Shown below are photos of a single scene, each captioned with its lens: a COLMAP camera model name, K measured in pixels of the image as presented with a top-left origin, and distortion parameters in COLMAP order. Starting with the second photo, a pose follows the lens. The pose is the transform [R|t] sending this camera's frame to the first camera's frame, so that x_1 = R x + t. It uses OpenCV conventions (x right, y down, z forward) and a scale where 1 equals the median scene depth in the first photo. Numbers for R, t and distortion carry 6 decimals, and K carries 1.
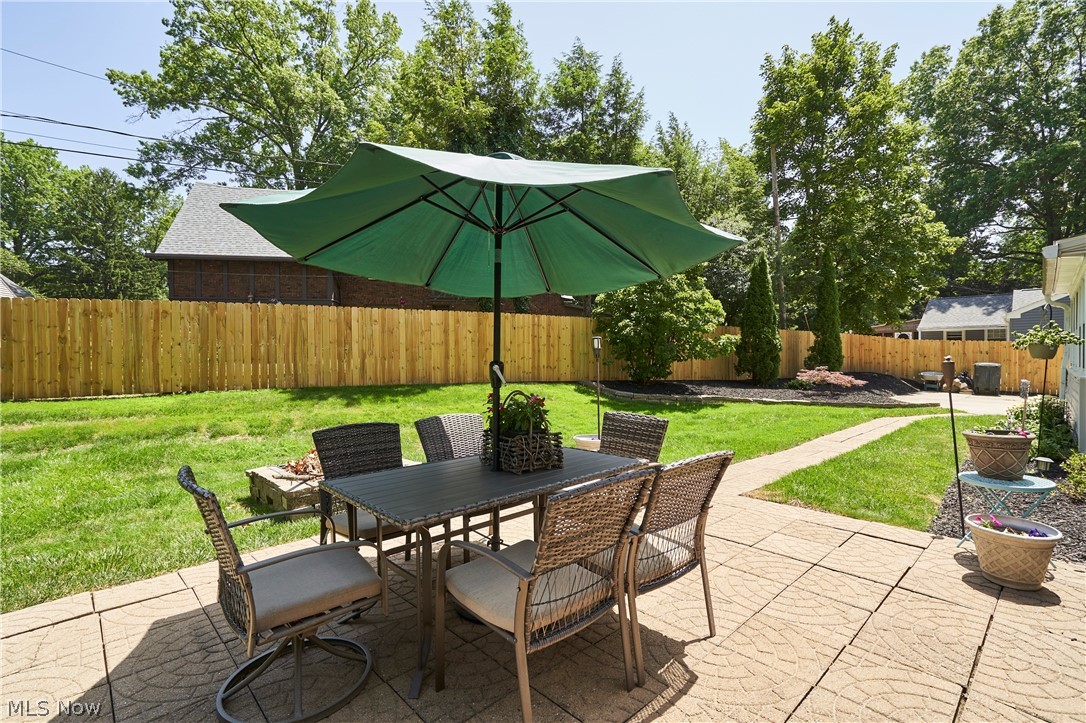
lens RADIAL K [[504.7, 0, 547.0], [0, 504.7, 354.1], [0, 0, 1]] dist [0.000203, 0.002966]
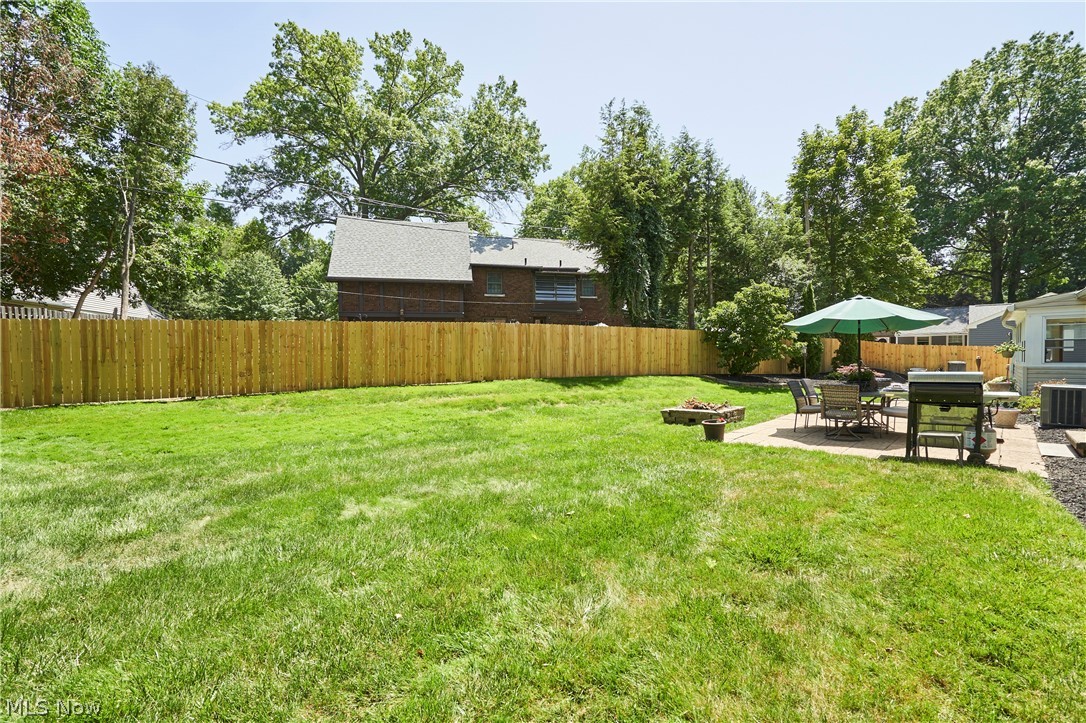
lens RADIAL K [[504.7, 0, 543.6], [0, 504.7, 365.9], [0, 0, 1]] dist [0.000203, 0.002966]
pose [[0.997742, -0.003324, 0.067079, -0.441197], [0.001912, 0.999775, 0.021108, -0.002470], [-0.067134, -0.020932, 0.997524, -0.387322]]
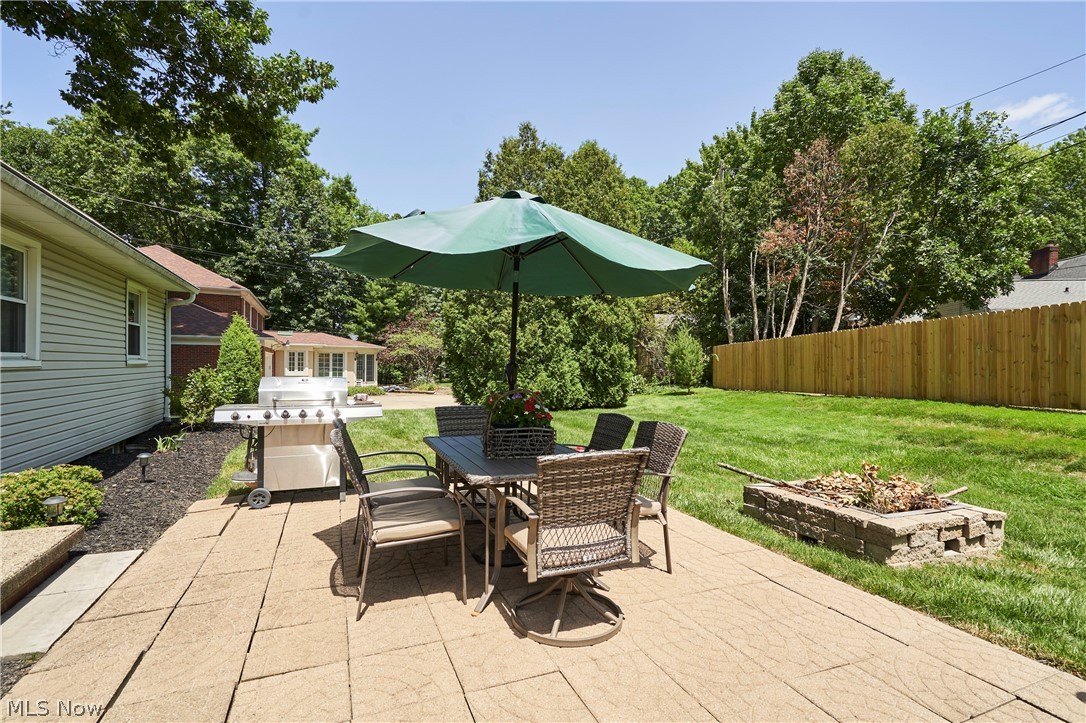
lens RADIAL K [[504.7, 0, 538.4], [0, 504.7, 359.9], [0, 0, 1]] dist [0.000203, 0.002966]
pose [[-0.352068, -0.005001, -0.935961, 0.193325], [-0.004410, 0.999983, -0.003684, 0.001053], [0.935964, 0.002830, -0.352085, 0.278209]]
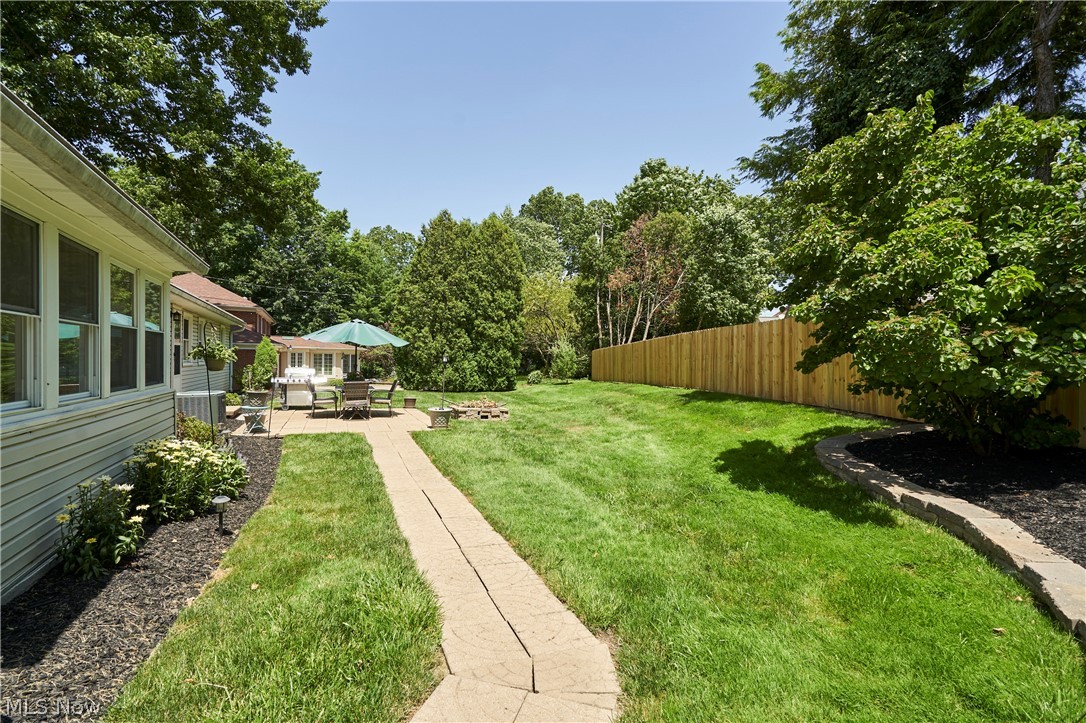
lens RADIAL K [[504.7, 0, 547.4], [0, 504.7, 358.9], [0, 0, 1]] dist [0.000203, 0.002966]
pose [[-0.336667, -0.004293, -0.941614, 0.544941], [-0.009889, 0.999951, -0.001023, -0.007105], [0.941572, 0.008967, -0.336693, 0.641219]]
